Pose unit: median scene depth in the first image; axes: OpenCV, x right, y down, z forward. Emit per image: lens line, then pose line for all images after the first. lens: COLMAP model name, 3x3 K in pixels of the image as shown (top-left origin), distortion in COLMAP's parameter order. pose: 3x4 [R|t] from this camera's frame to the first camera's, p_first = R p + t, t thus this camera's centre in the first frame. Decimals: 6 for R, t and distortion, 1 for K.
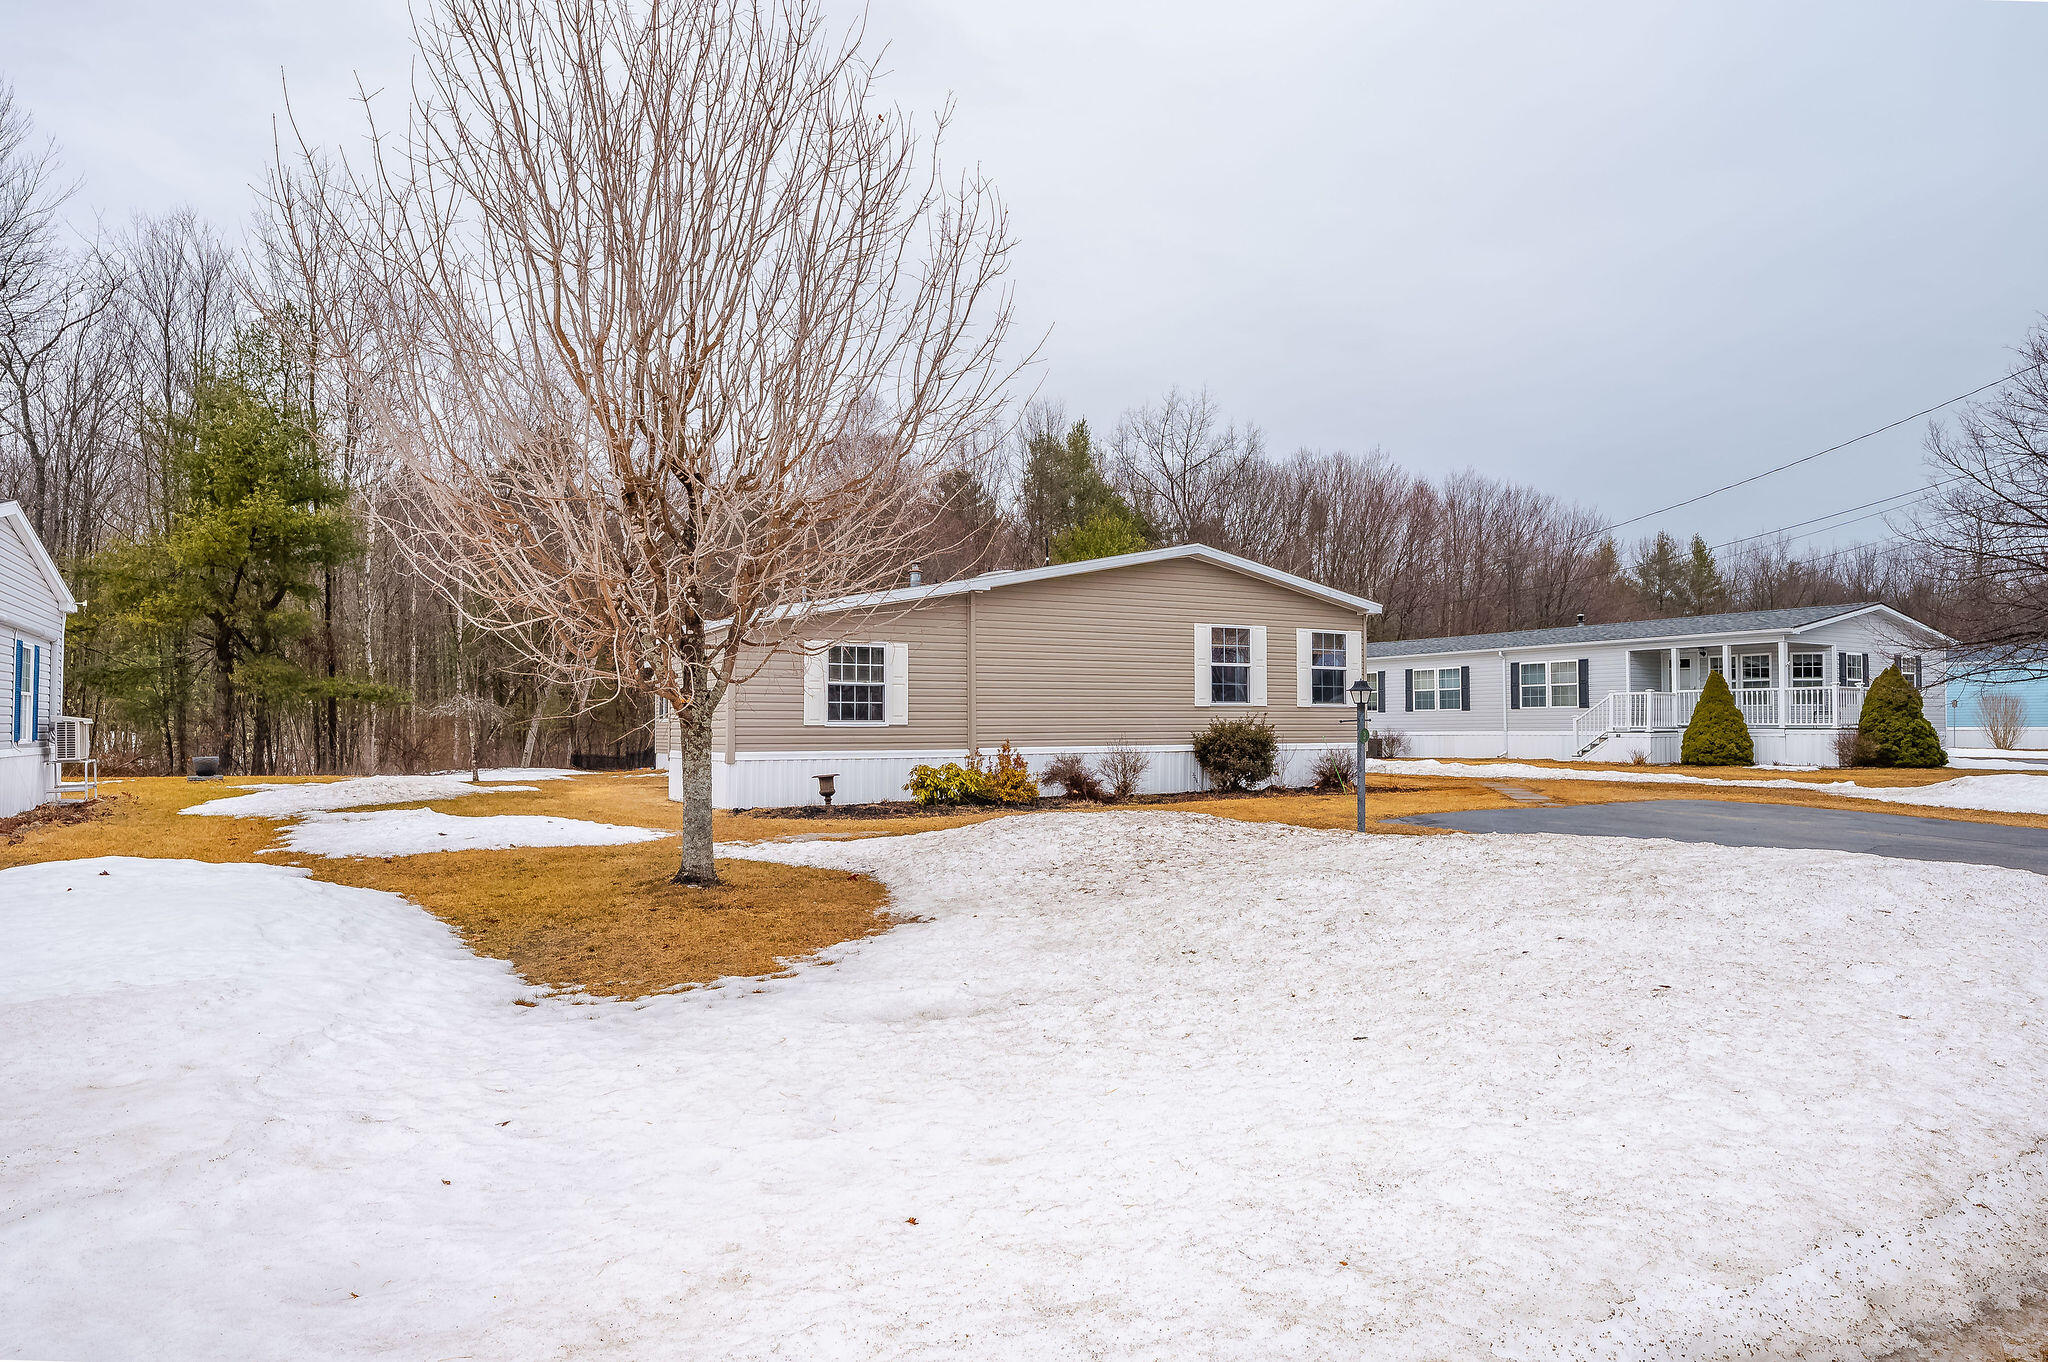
lens RADIAL K [[1213.4, 0, 1026.9], [0, 1213.4, 677.0], [0, 0, 1]] dist [0.002832, 0.000043]
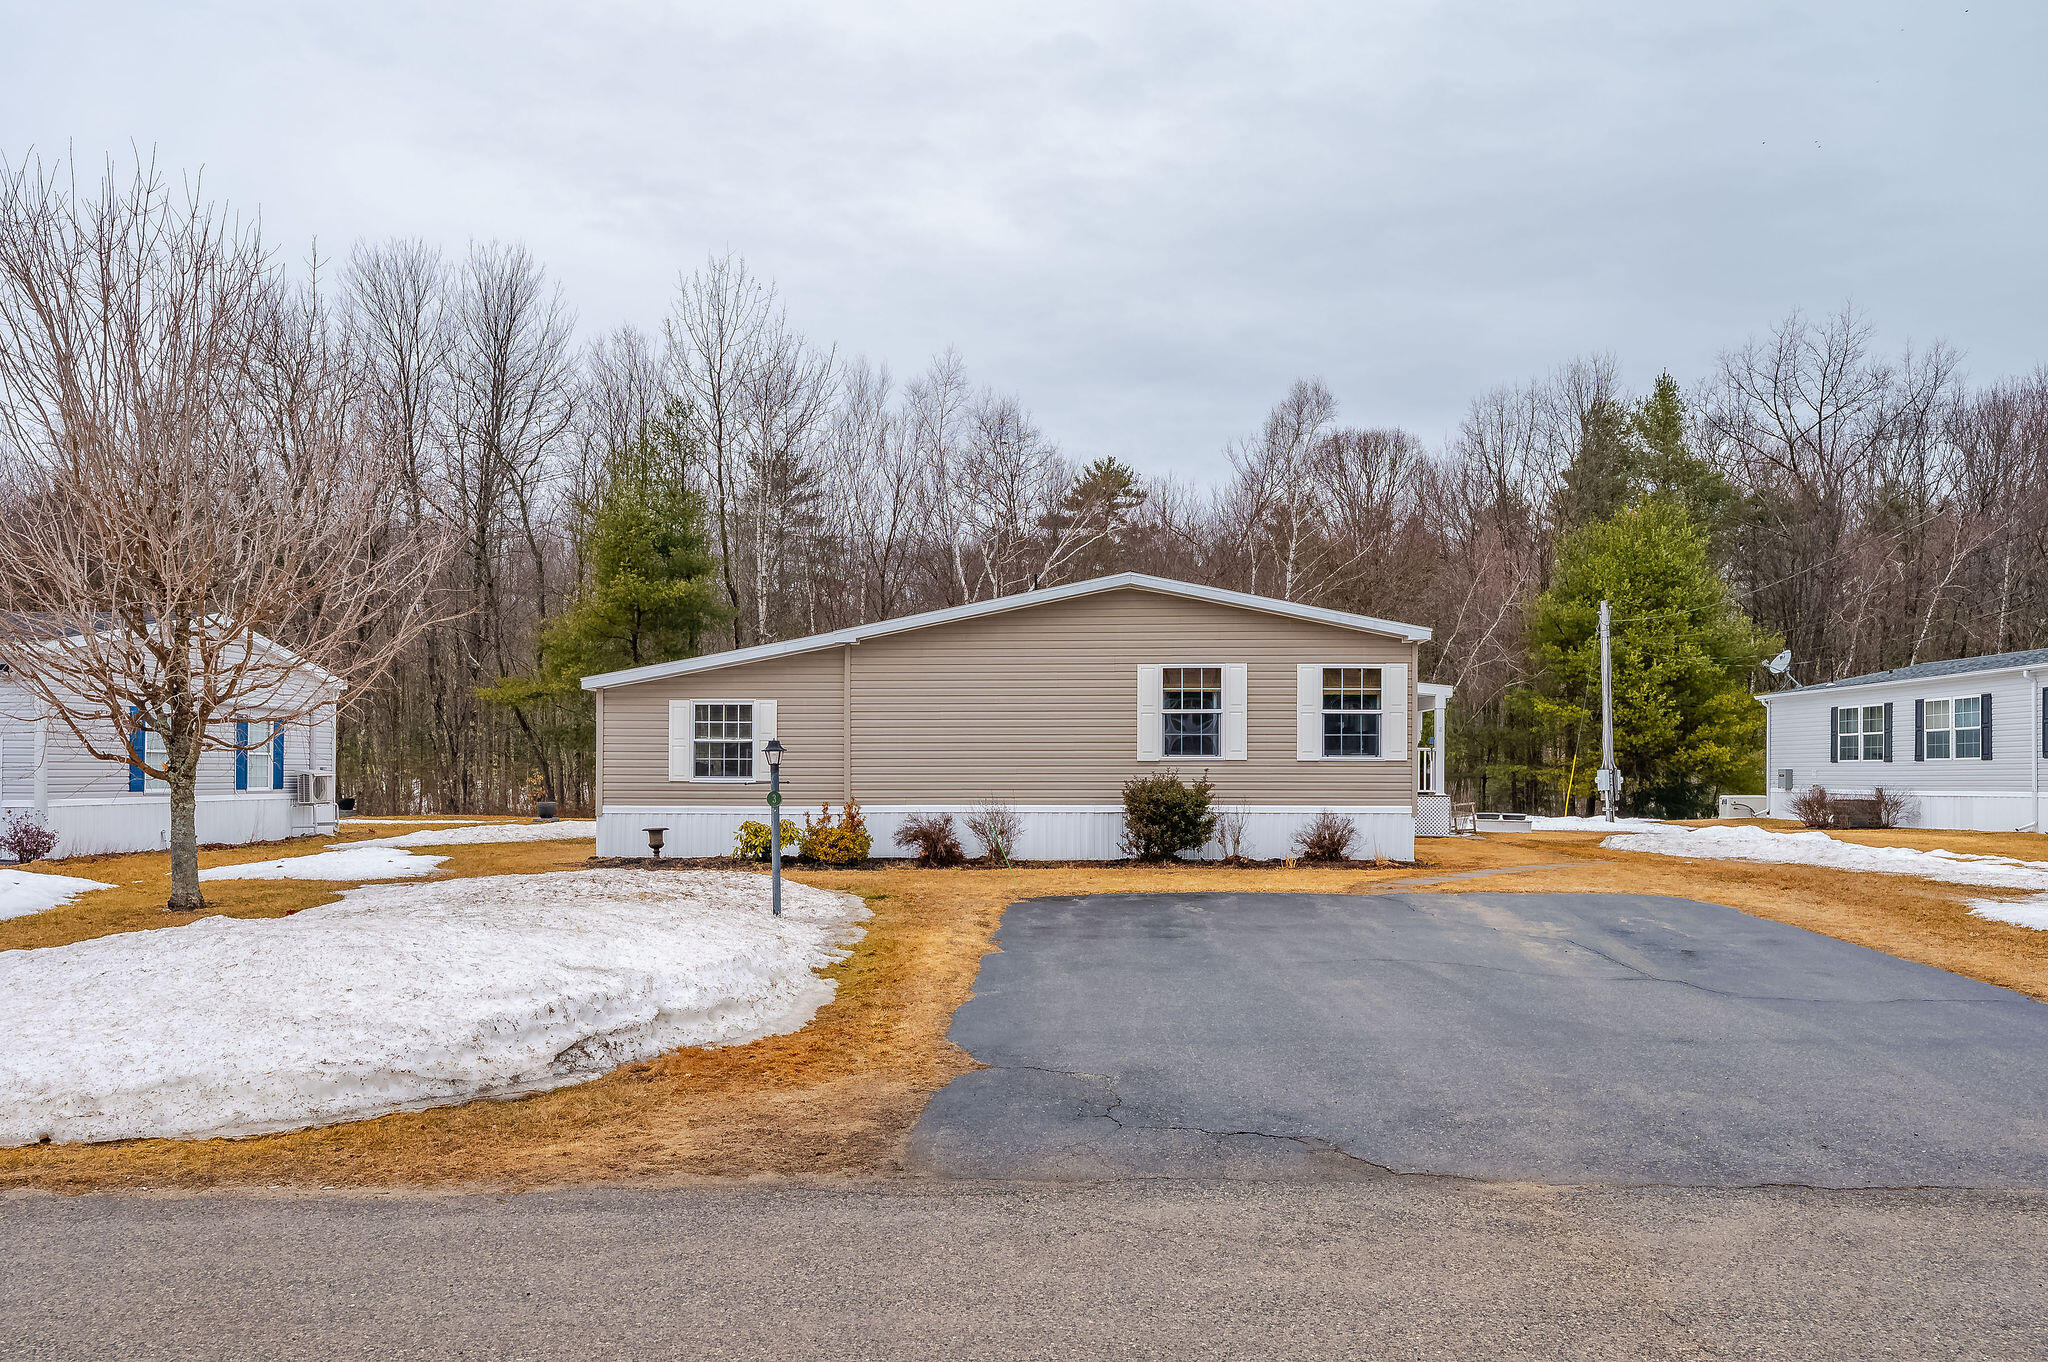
lens RADIAL K [[1439.3, 0, 1012.7], [0, 1439.3, 683.1], [0, 0, 1]] dist [0.001793, -0.001335]
pose [[0.842936, -0.030181, -0.537166, 0.659426], [0.018035, 0.999449, -0.027852, -0.004375], [0.537711, 0.013790, 0.843017, 0.094842]]
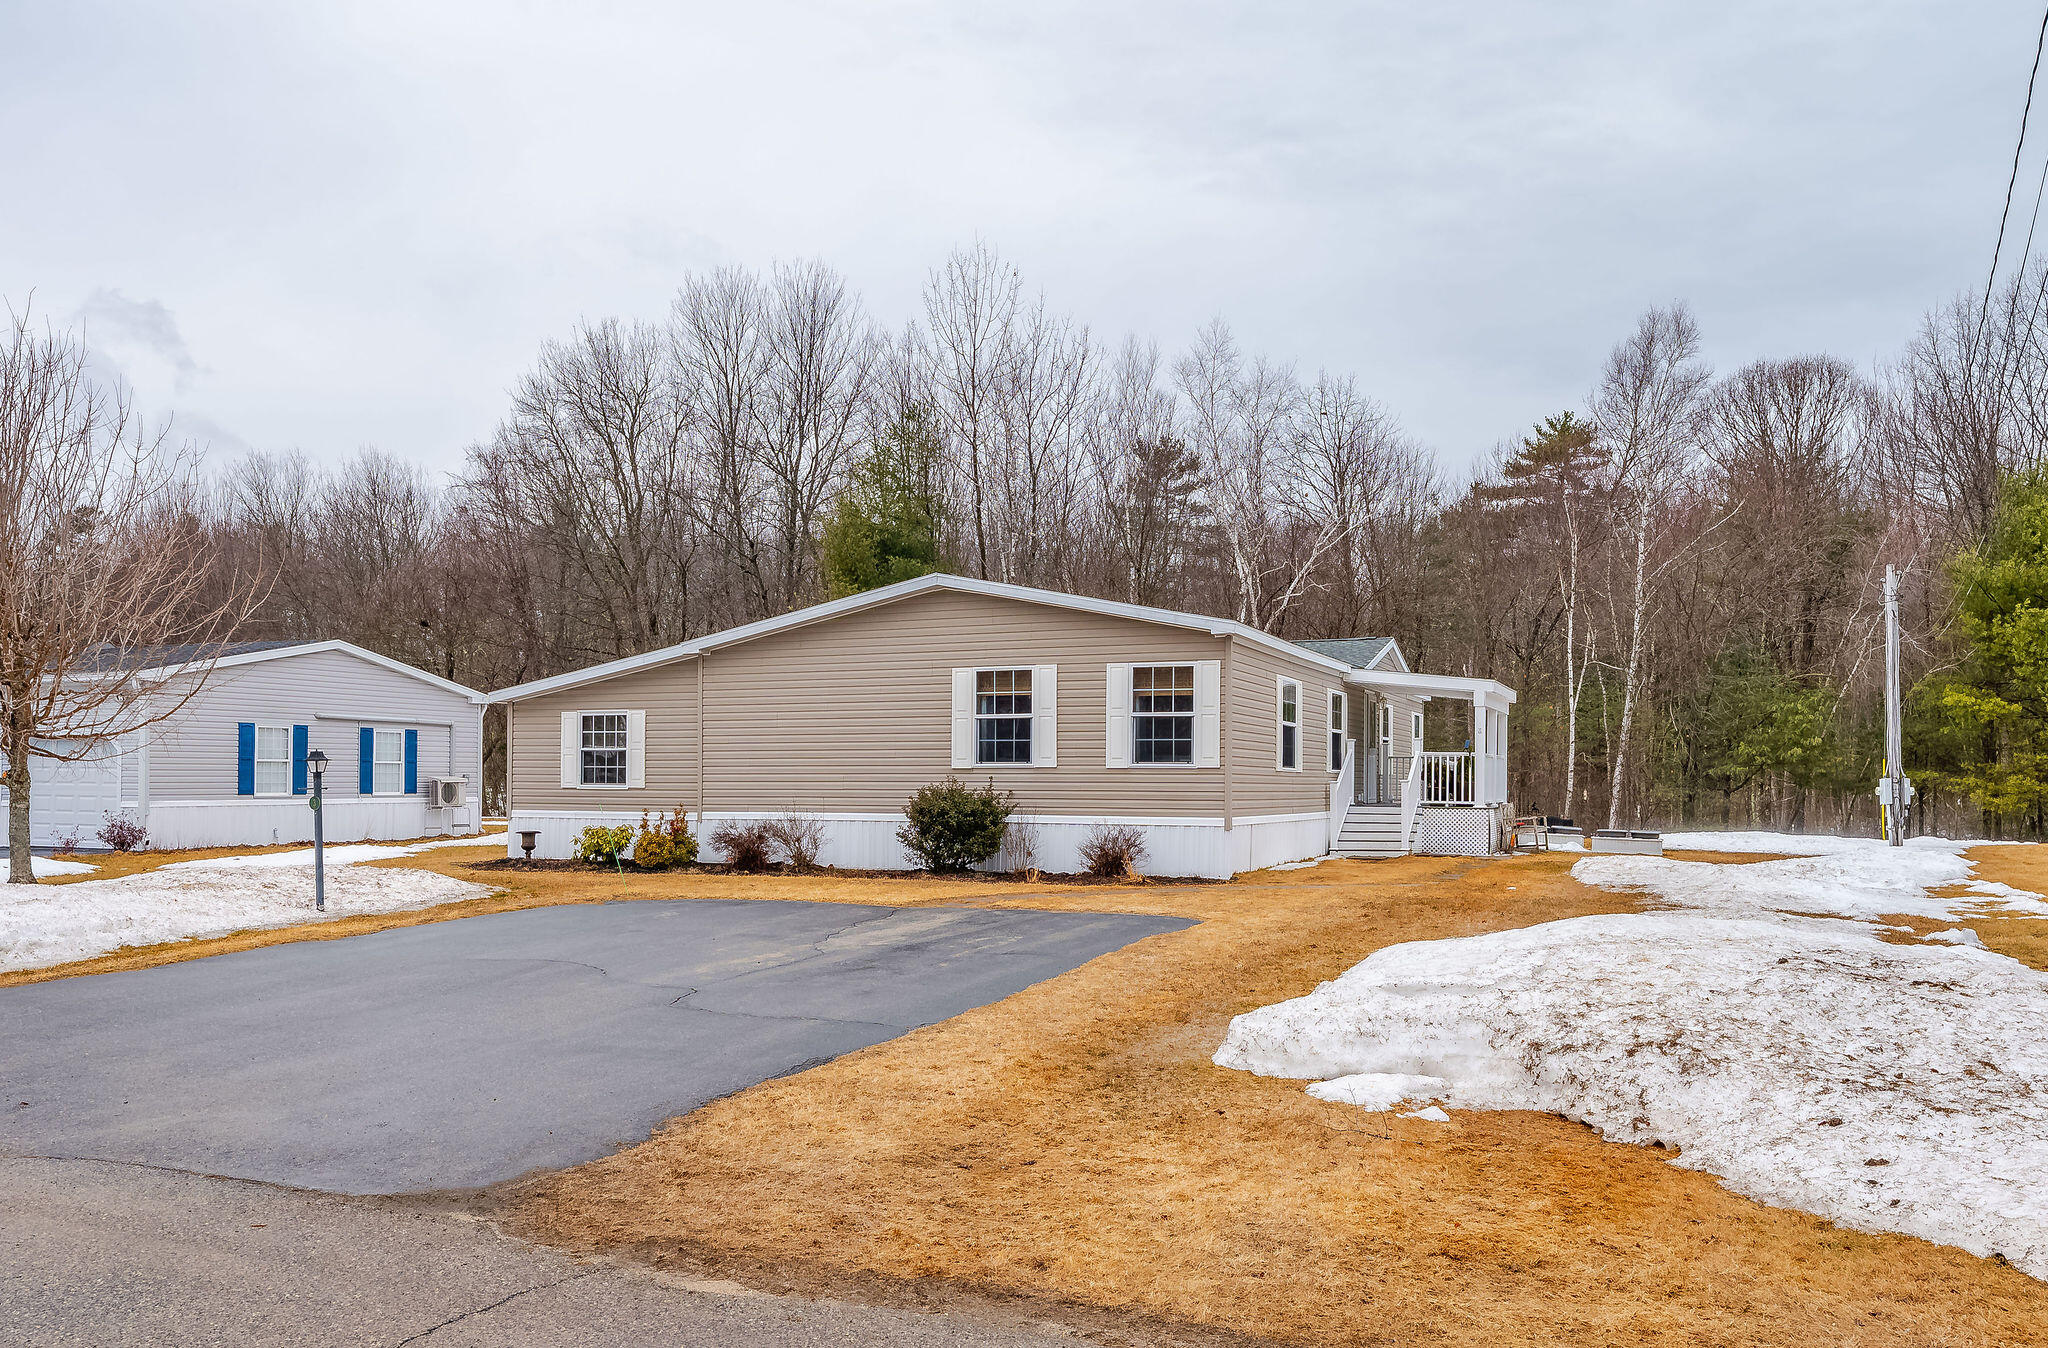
lens RADIAL K [[1584.4, 0, 1033.6], [0, 1584.4, 688.3], [0, 0, 1]] dist [-0.001278, -0.001189]
pose [[0.584801, -0.042348, -0.810071, 1.128324], [0.027405, 0.999098, -0.032445, 0.006741], [0.810714, -0.003226, 0.585434, 0.439992]]
